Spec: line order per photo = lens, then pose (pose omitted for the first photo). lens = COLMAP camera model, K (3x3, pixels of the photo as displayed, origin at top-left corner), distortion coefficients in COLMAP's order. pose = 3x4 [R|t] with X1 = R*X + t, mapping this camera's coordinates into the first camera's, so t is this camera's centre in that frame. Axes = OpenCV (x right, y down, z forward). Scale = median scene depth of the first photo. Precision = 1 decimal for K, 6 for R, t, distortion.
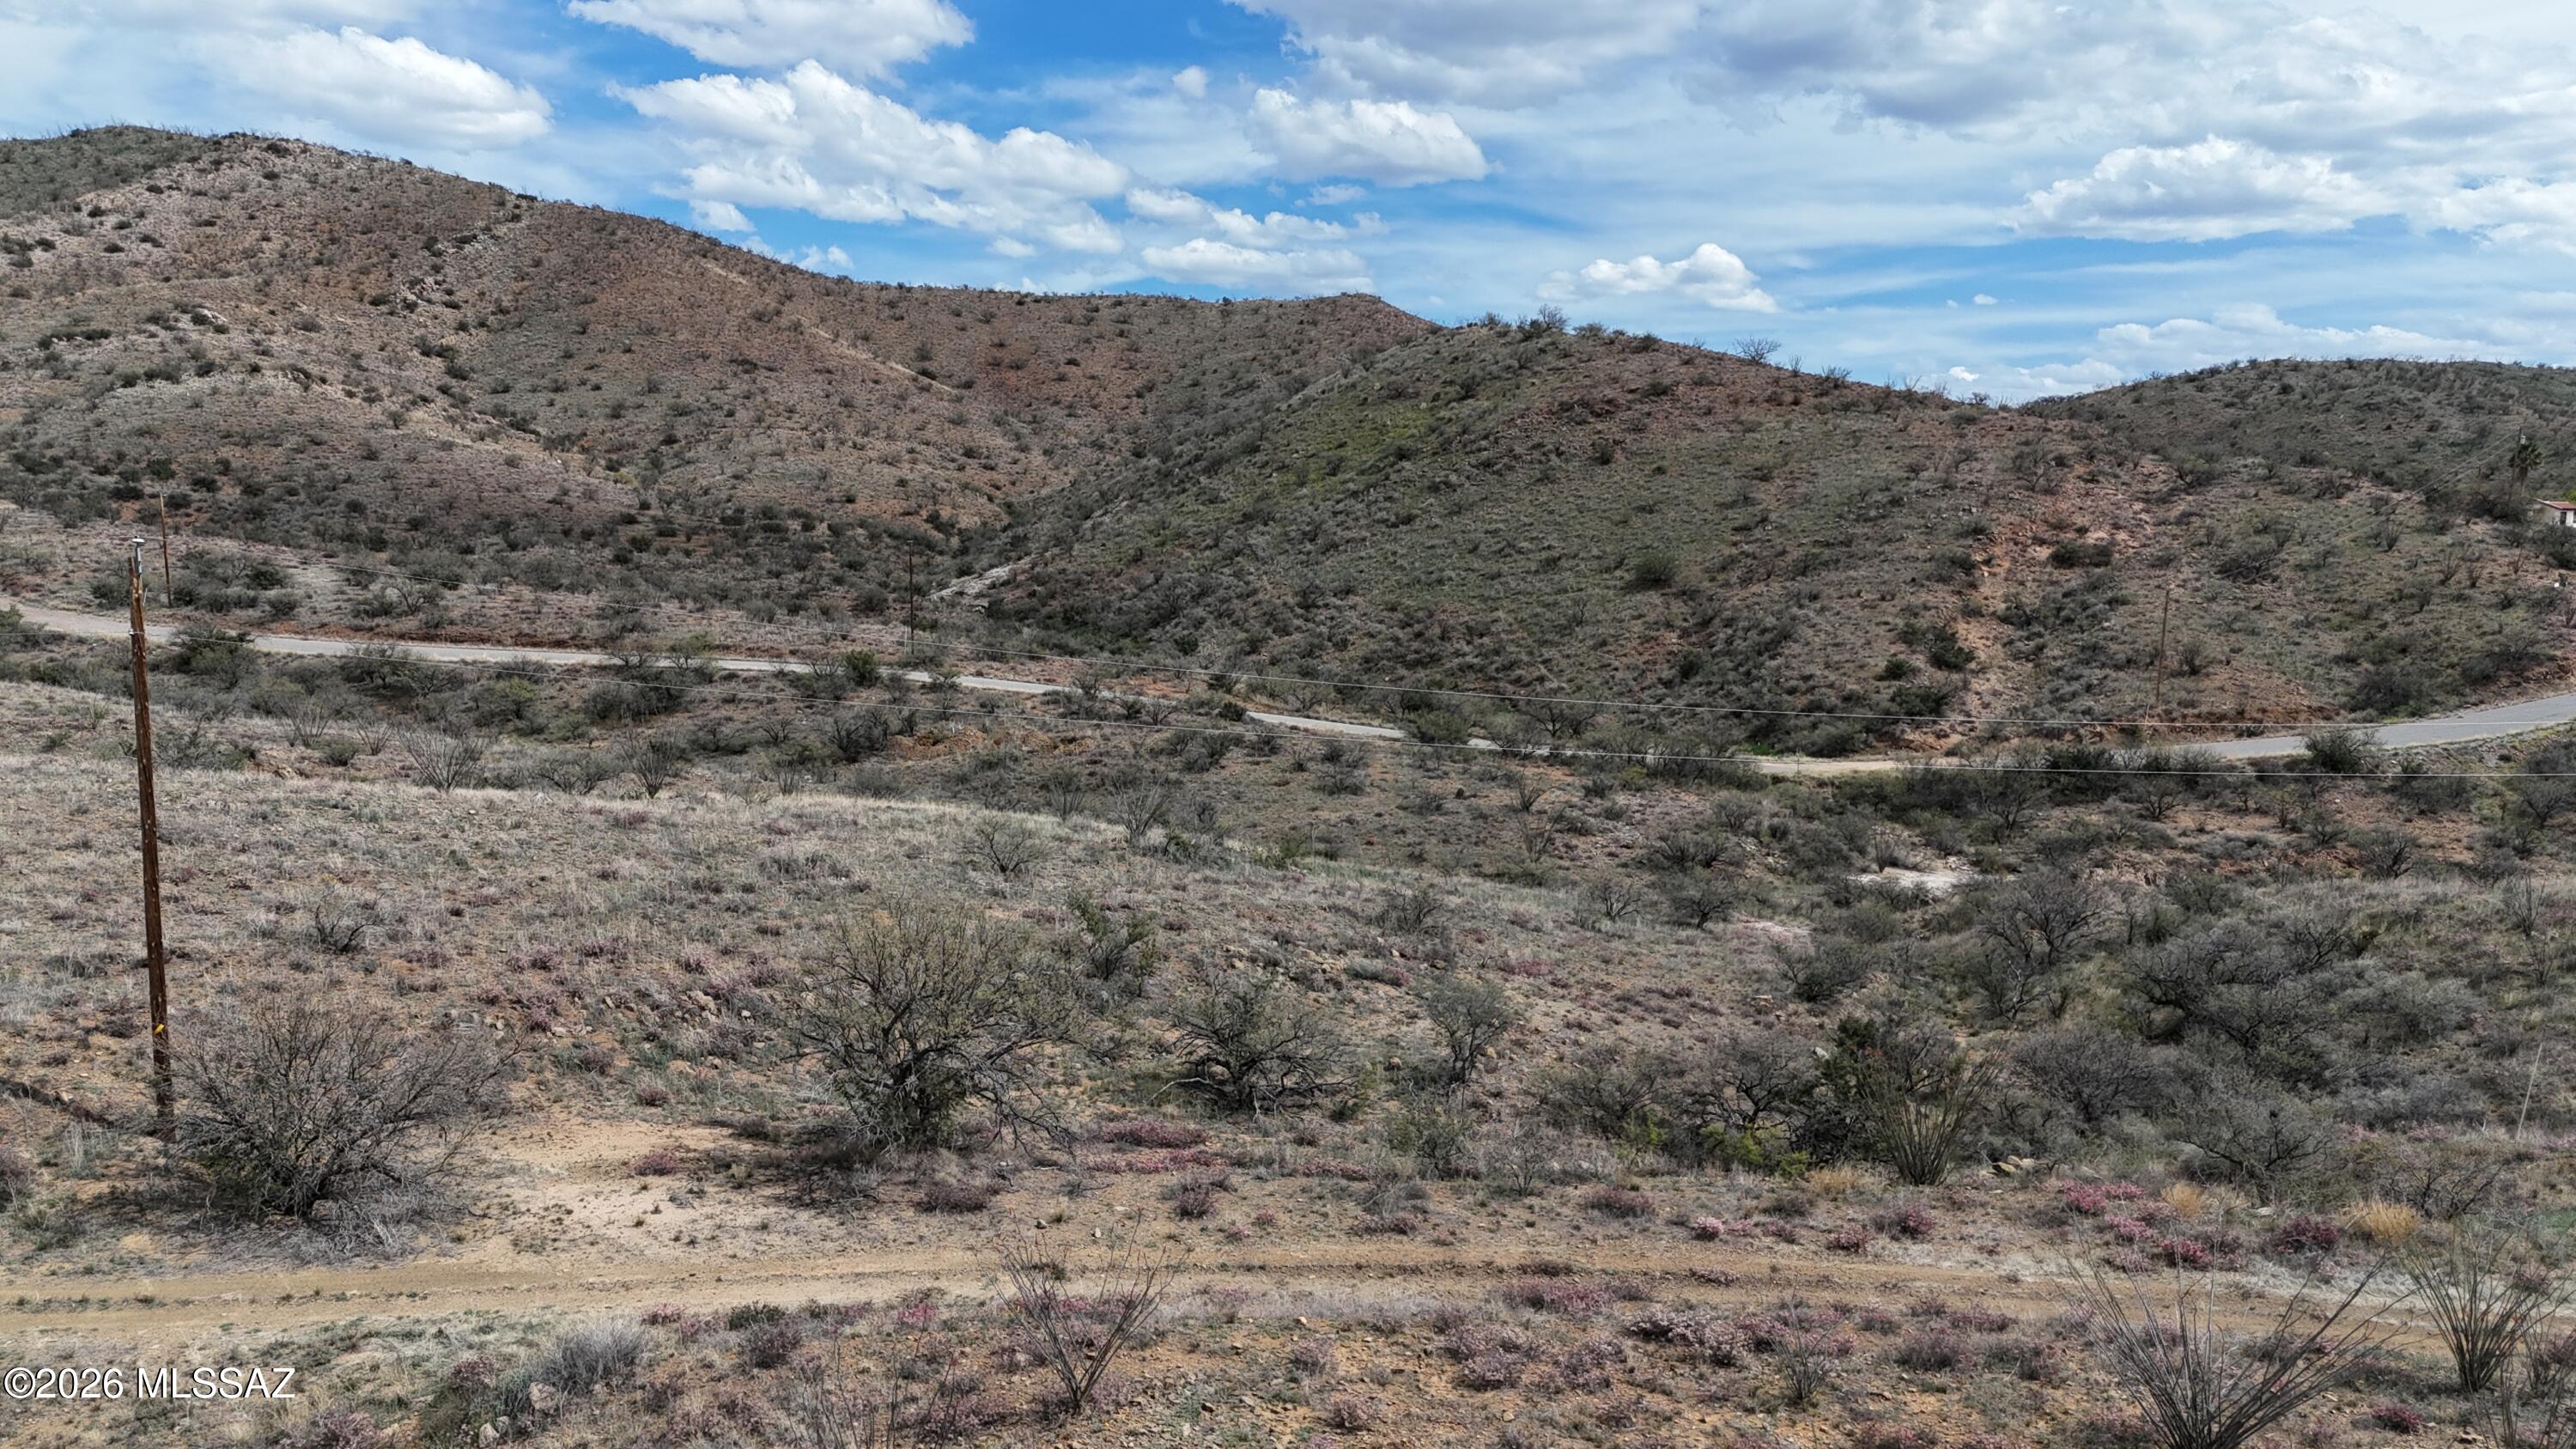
lens RADIAL K [[1882.8, 0, 1283.9], [0, 1882.8, 730.8], [0, 0, 1]] dist [0.075008, -0.065405]
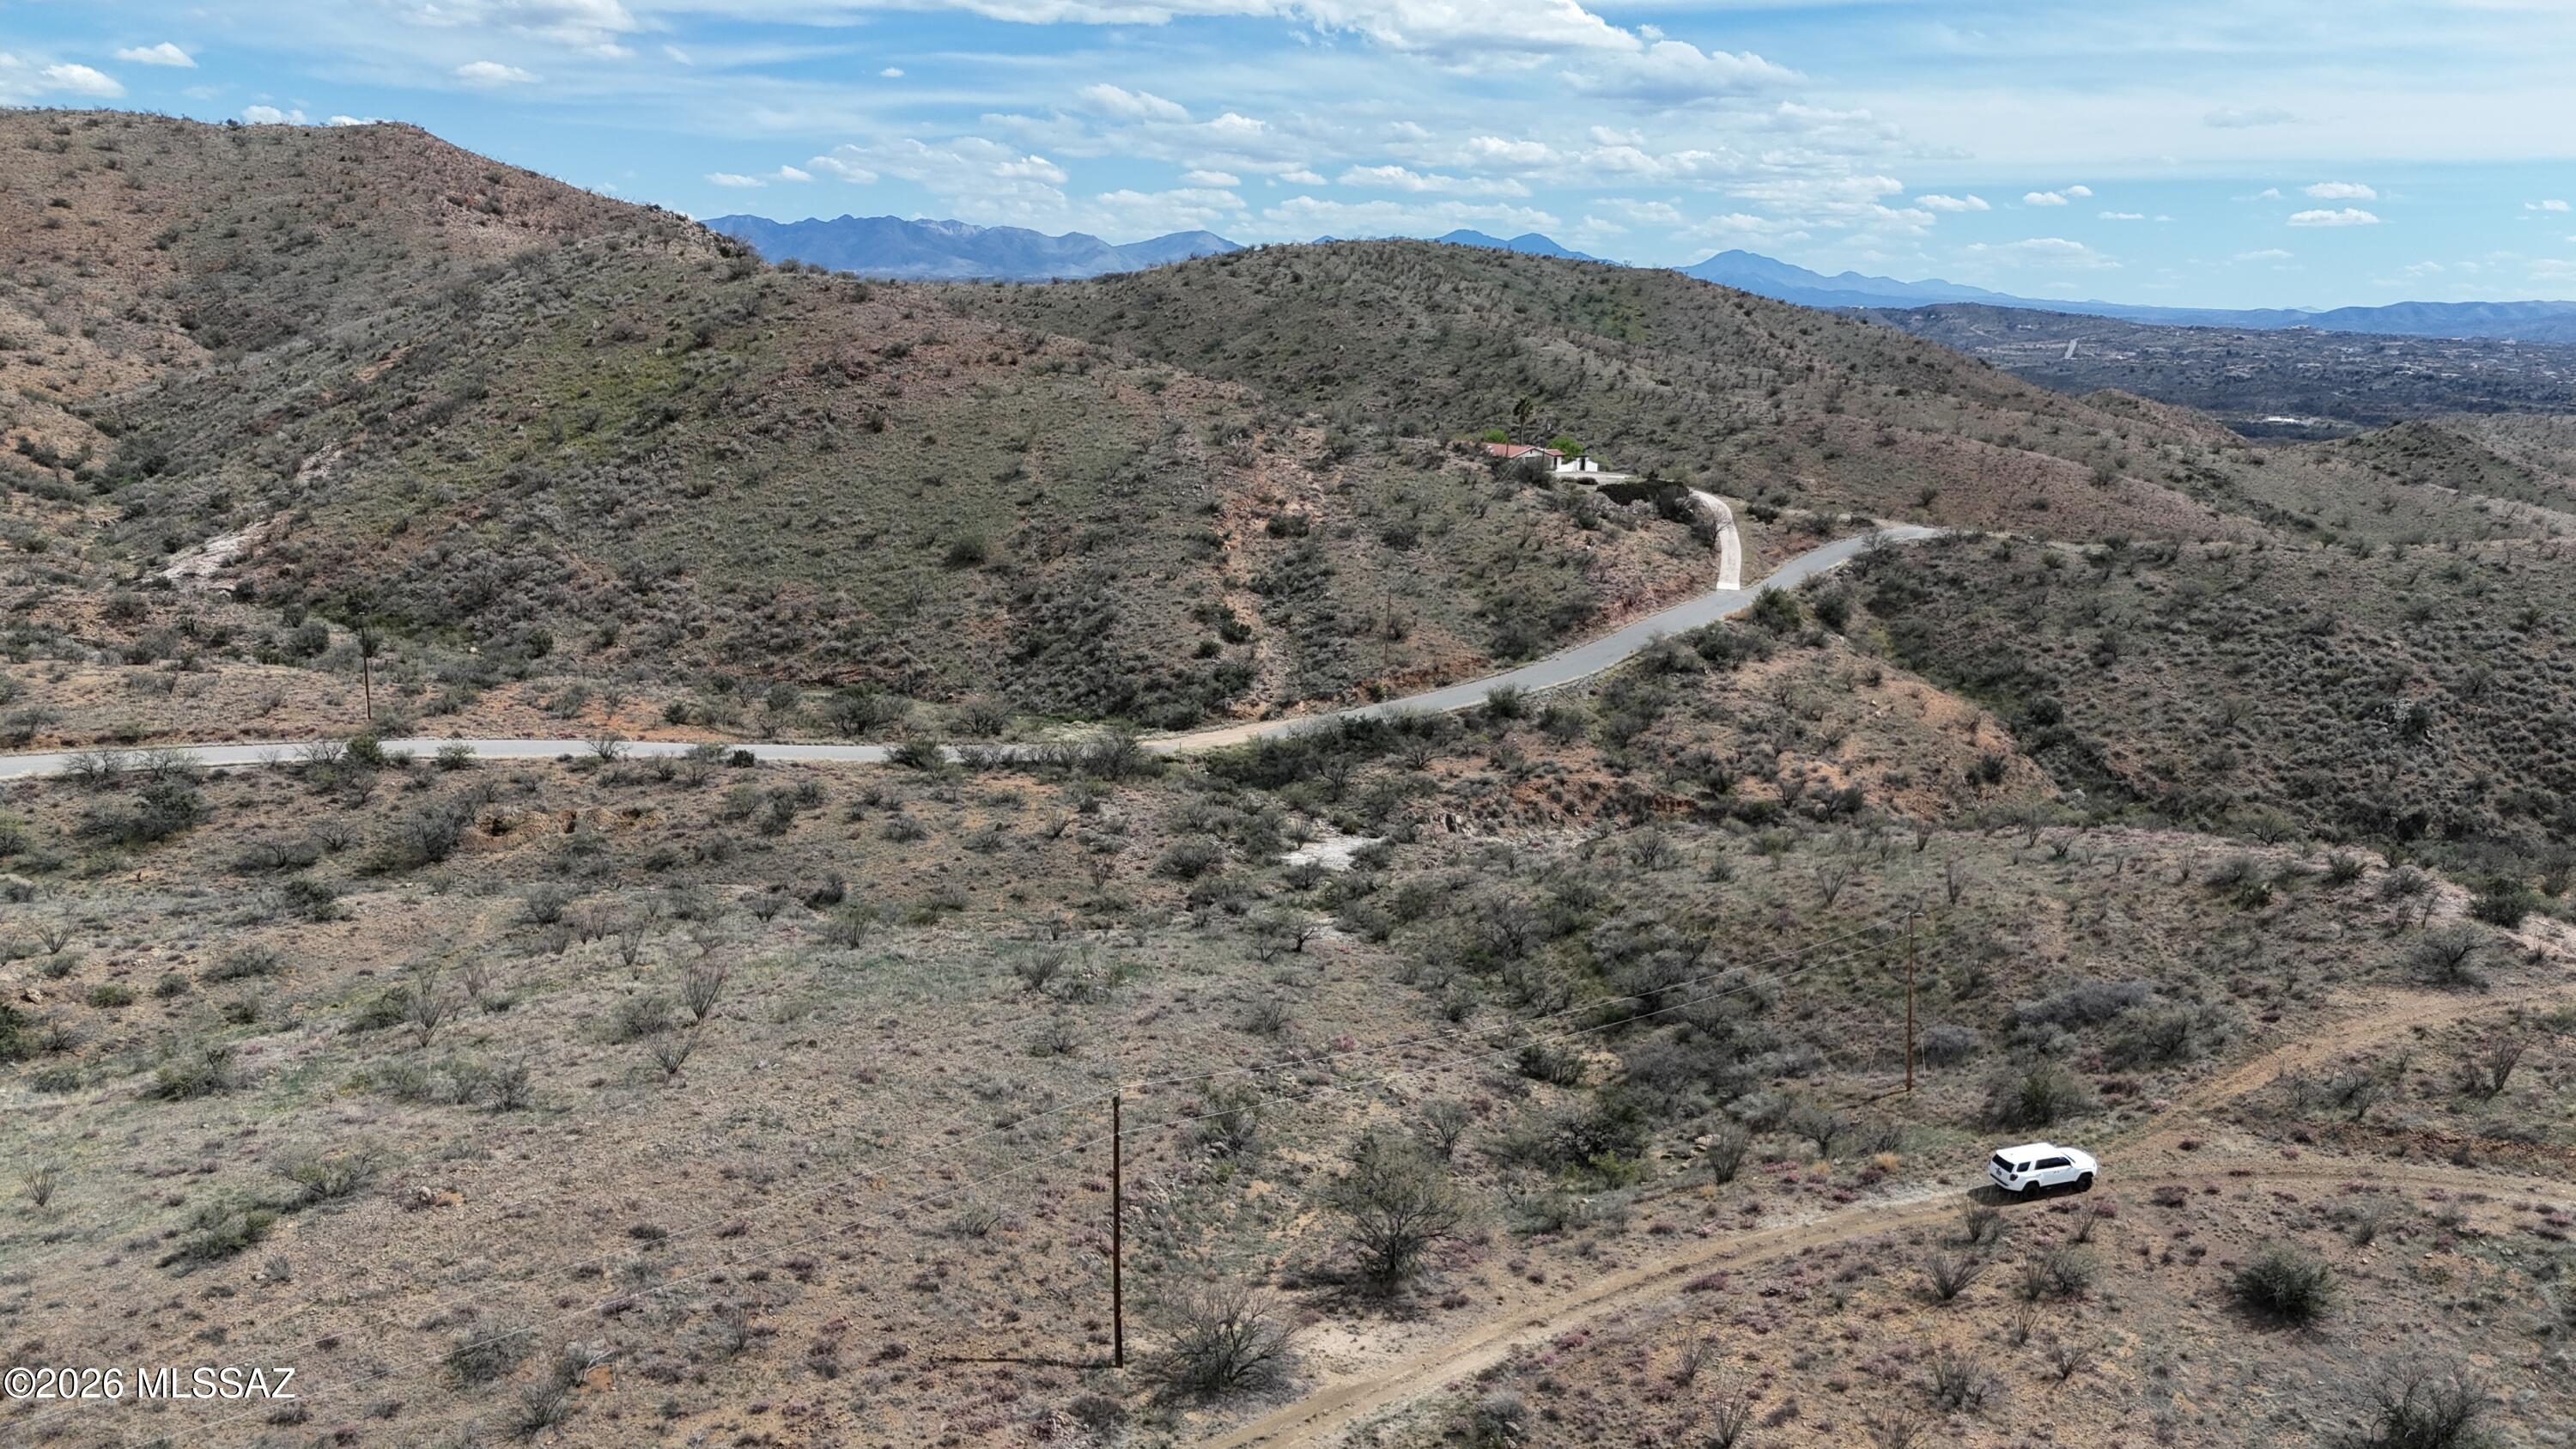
lens RADIAL K [[1868.2, 0, 1283.0], [0, 1868.2, 752.8], [0, 0, 1]] dist [0.135608, -0.173175]
pose [[0.868274, -0.114695, 0.482643, -0.238045], [0.052803, 0.988746, 0.139974, -0.125986], [-0.493266, -0.096051, 0.864559, -0.136292]]
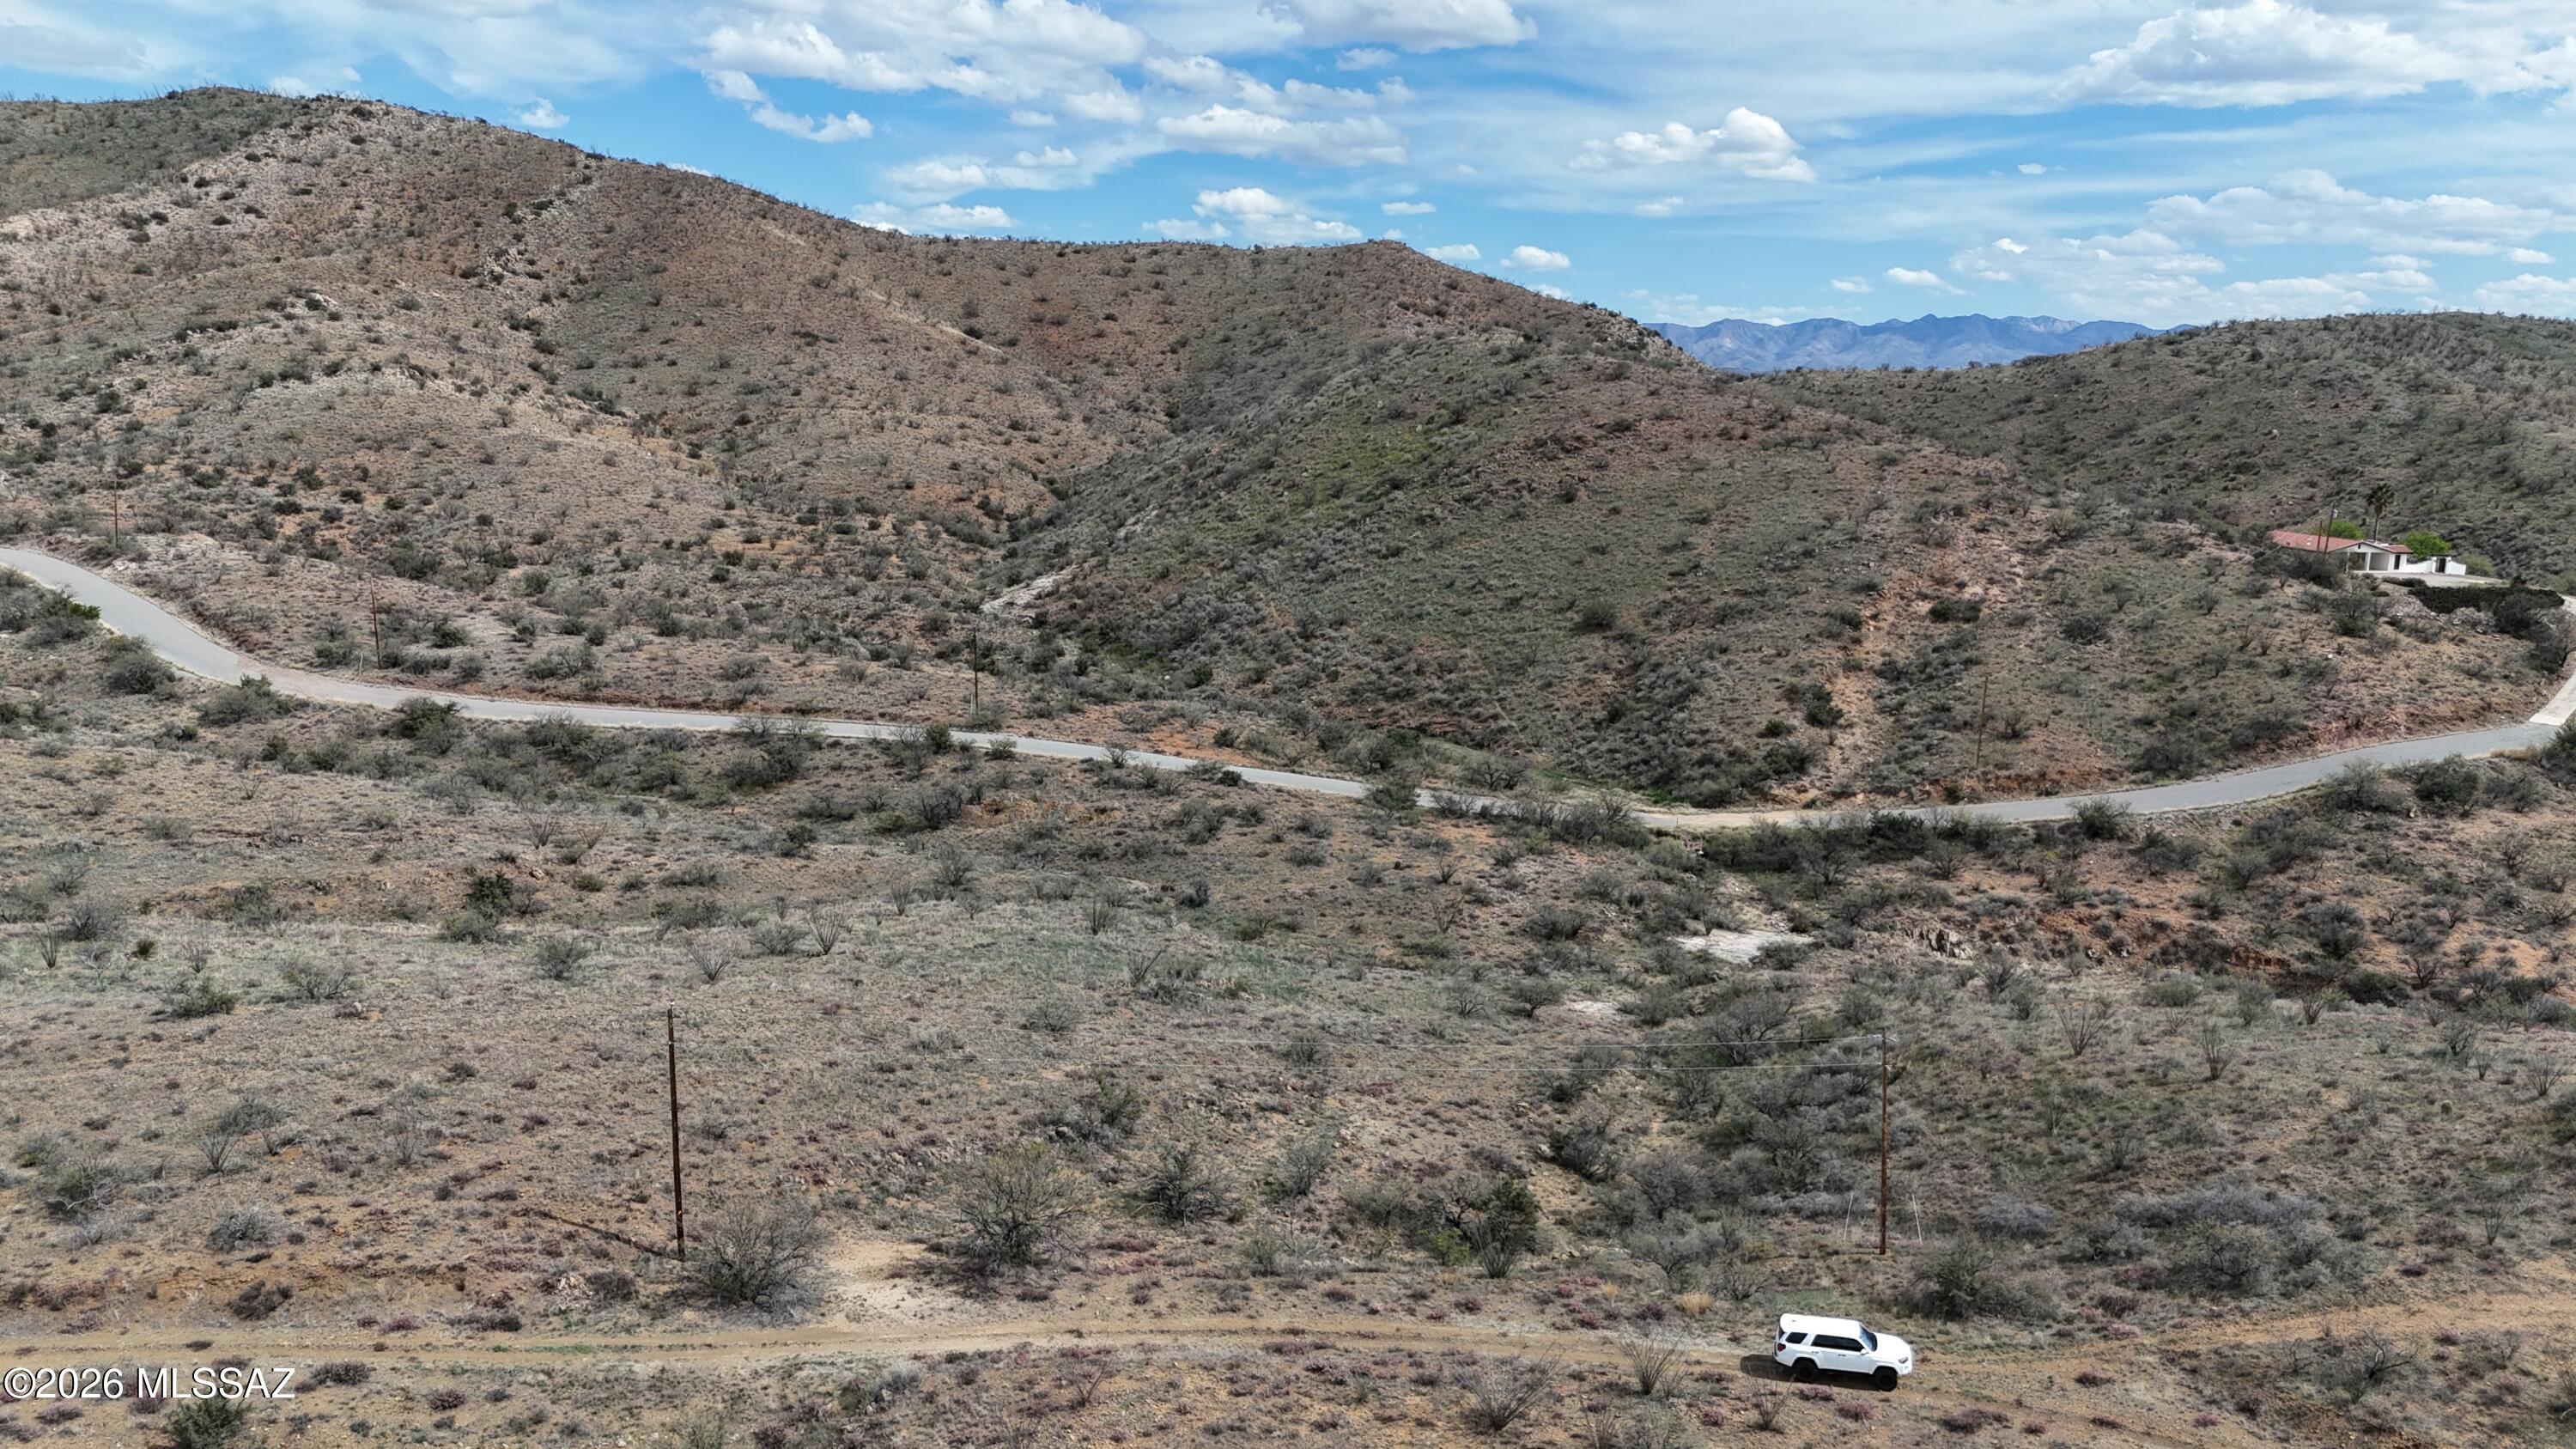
lens RADIAL K [[1882.8, 0, 1283.9], [0, 1882.8, 730.8], [0, 0, 1]] dist [0.075008, -0.065405]
pose [[0.999745, 0.004497, -0.022115, 0.029141], [-0.003072, 0.997940, 0.064079, -0.097809], [0.022358, -0.063994, 0.997700, -0.206300]]
